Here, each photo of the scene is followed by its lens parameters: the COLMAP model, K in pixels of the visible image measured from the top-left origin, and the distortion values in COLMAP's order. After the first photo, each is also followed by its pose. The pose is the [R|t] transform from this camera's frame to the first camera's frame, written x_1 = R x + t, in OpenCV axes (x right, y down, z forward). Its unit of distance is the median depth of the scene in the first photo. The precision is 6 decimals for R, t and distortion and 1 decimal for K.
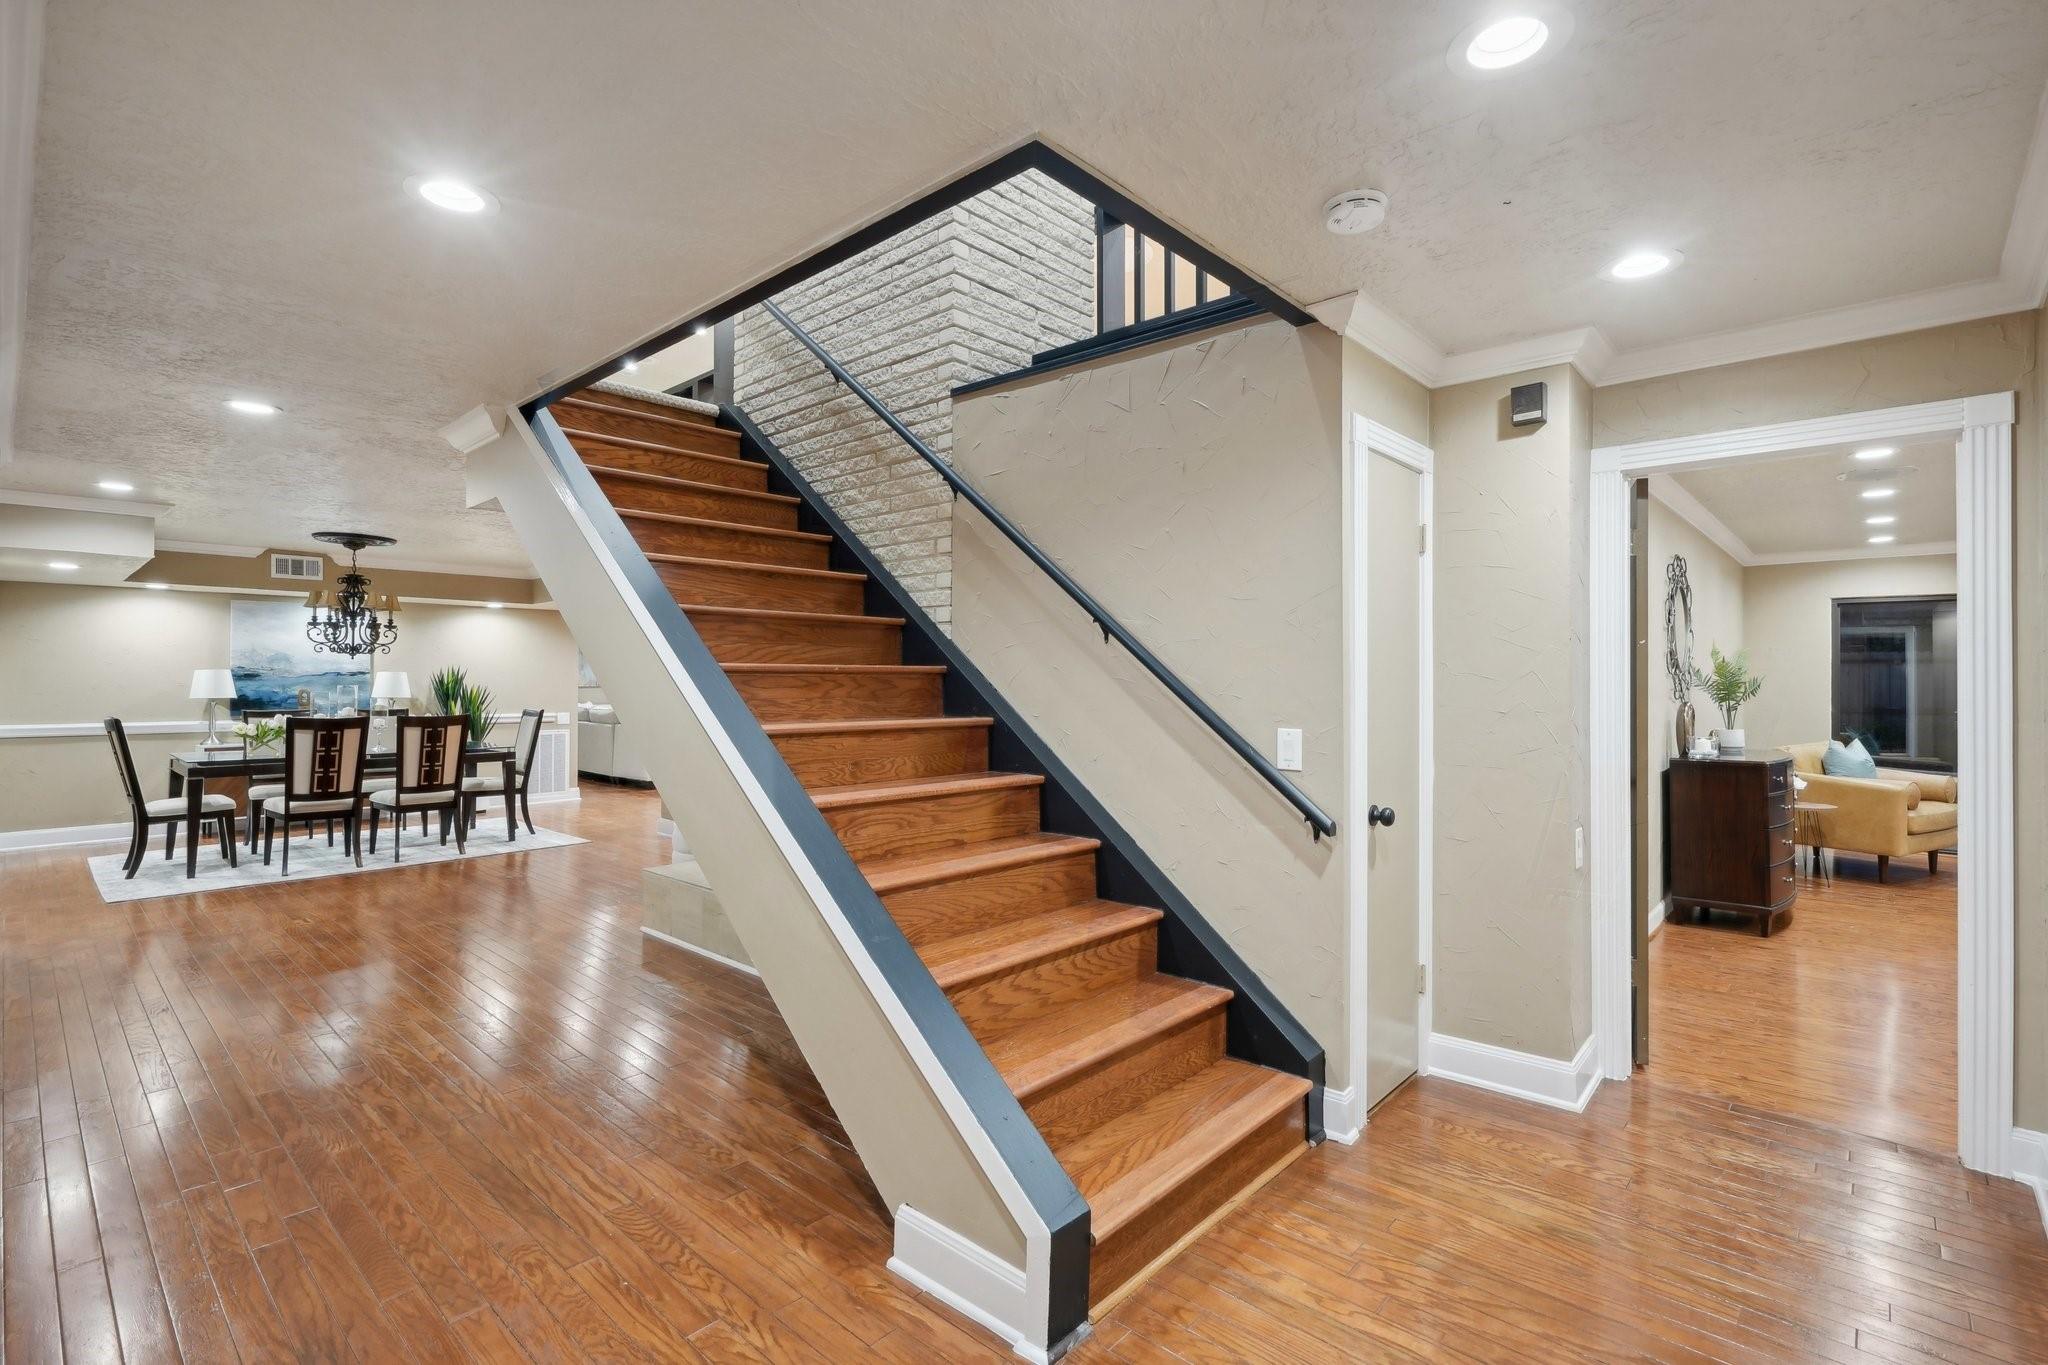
lens RADIAL K [[939.2, 0, 1023.0], [0, 939.2, 677.5], [0, 0, 1]] dist [0.004521, 0.000091]
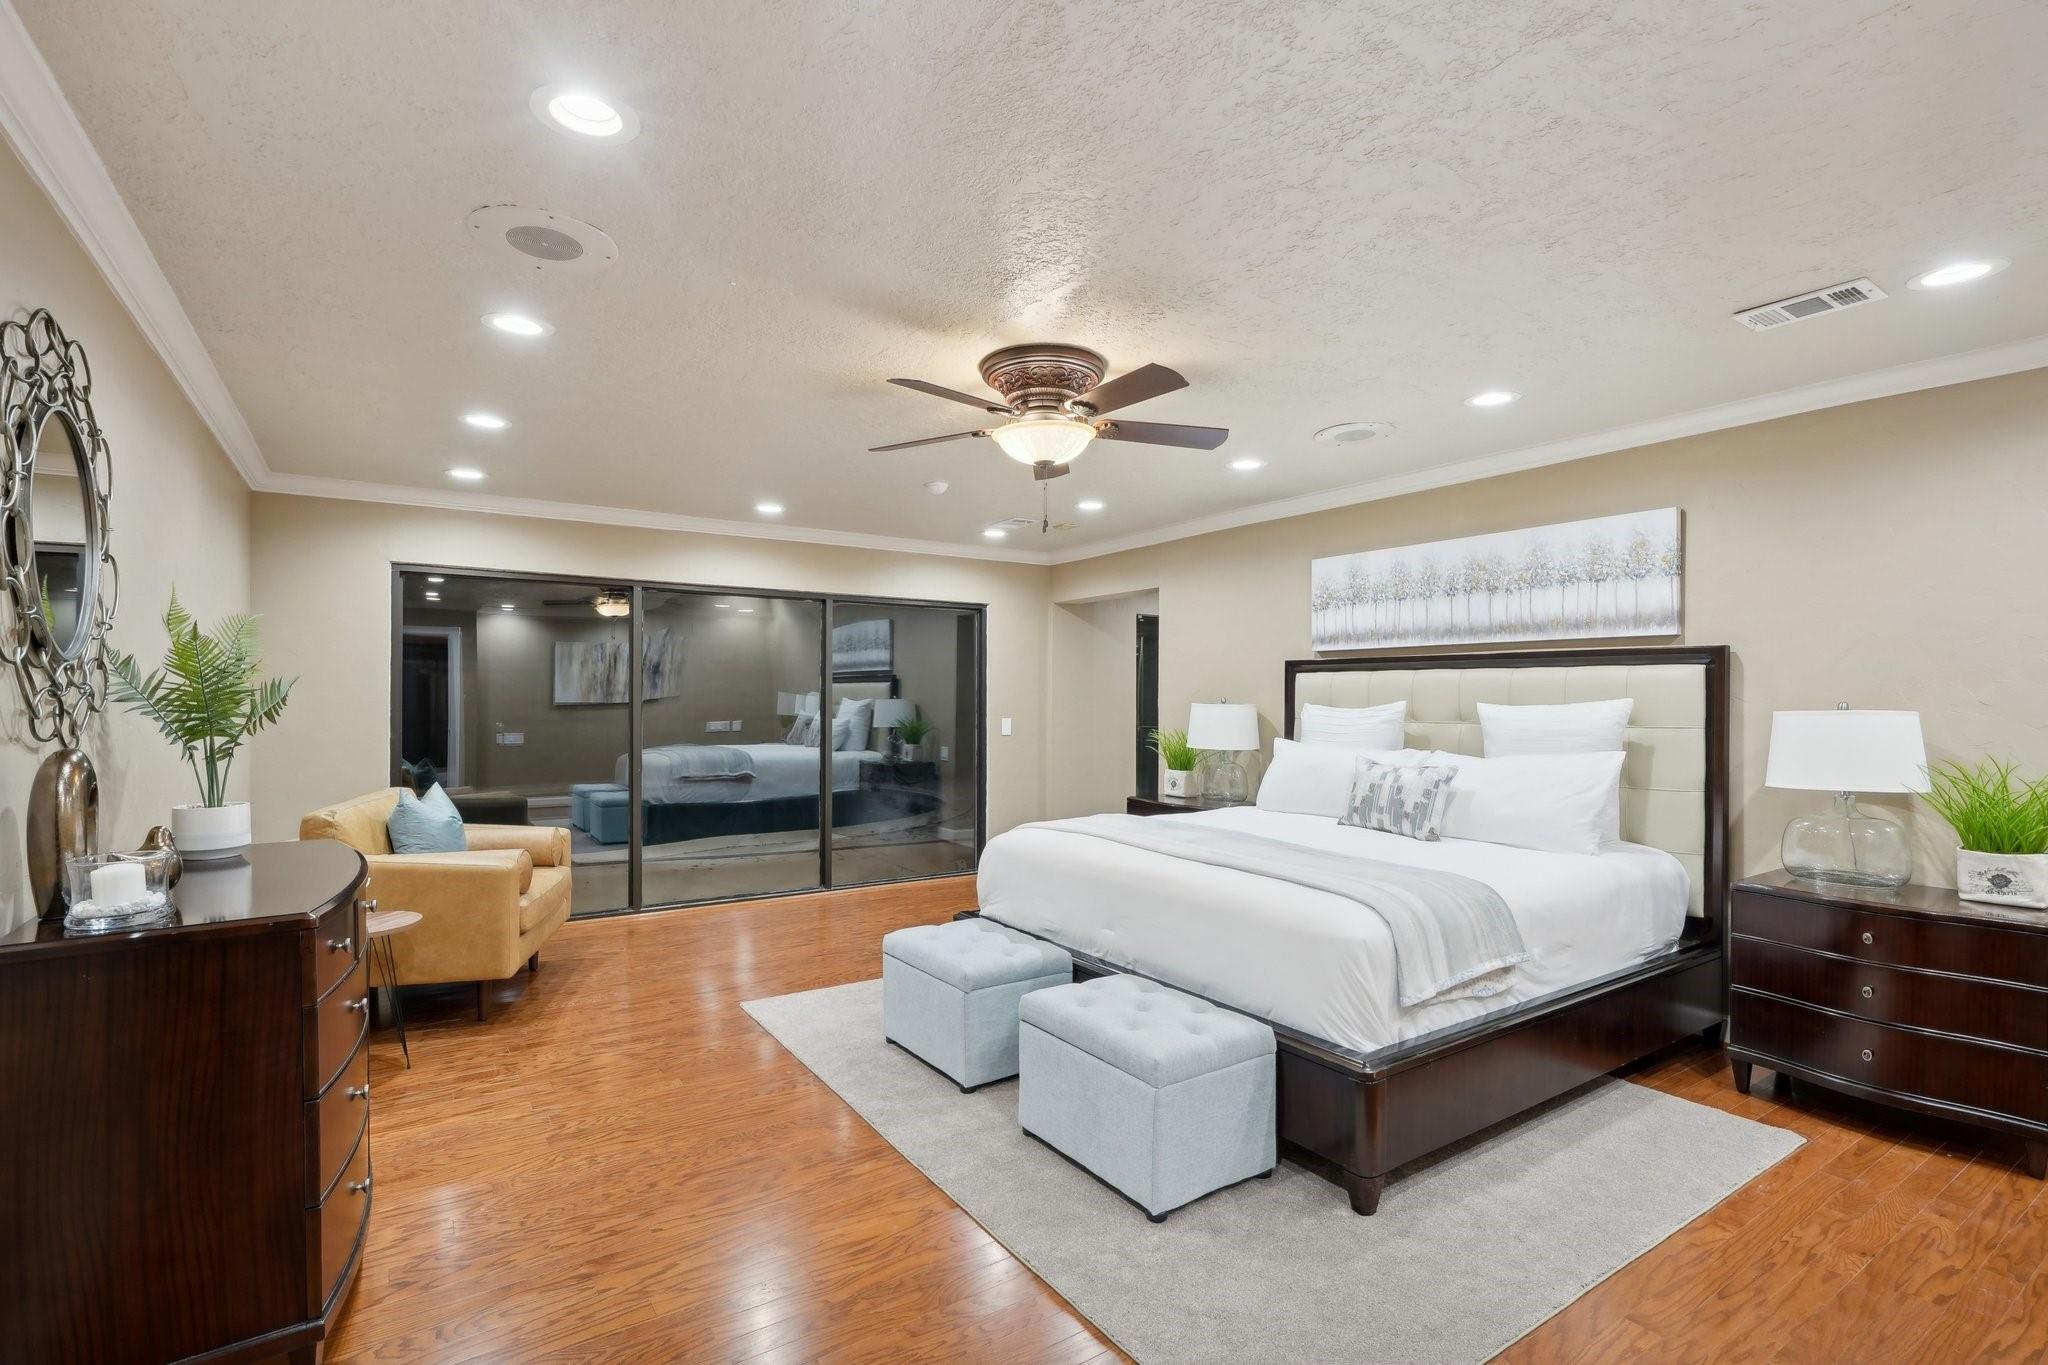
lens RADIAL K [[939.2, 0, 1020.6], [0, 939.2, 691.1], [0, 0, 1]] dist [0.004521, 0.000091]
pose [[0.232259, 0.001334, 0.972653, 0.423155], [-0.000461, 0.999999, -0.001261, 0.005567], [-0.972654, -0.000155, 0.232259, 0.549732]]
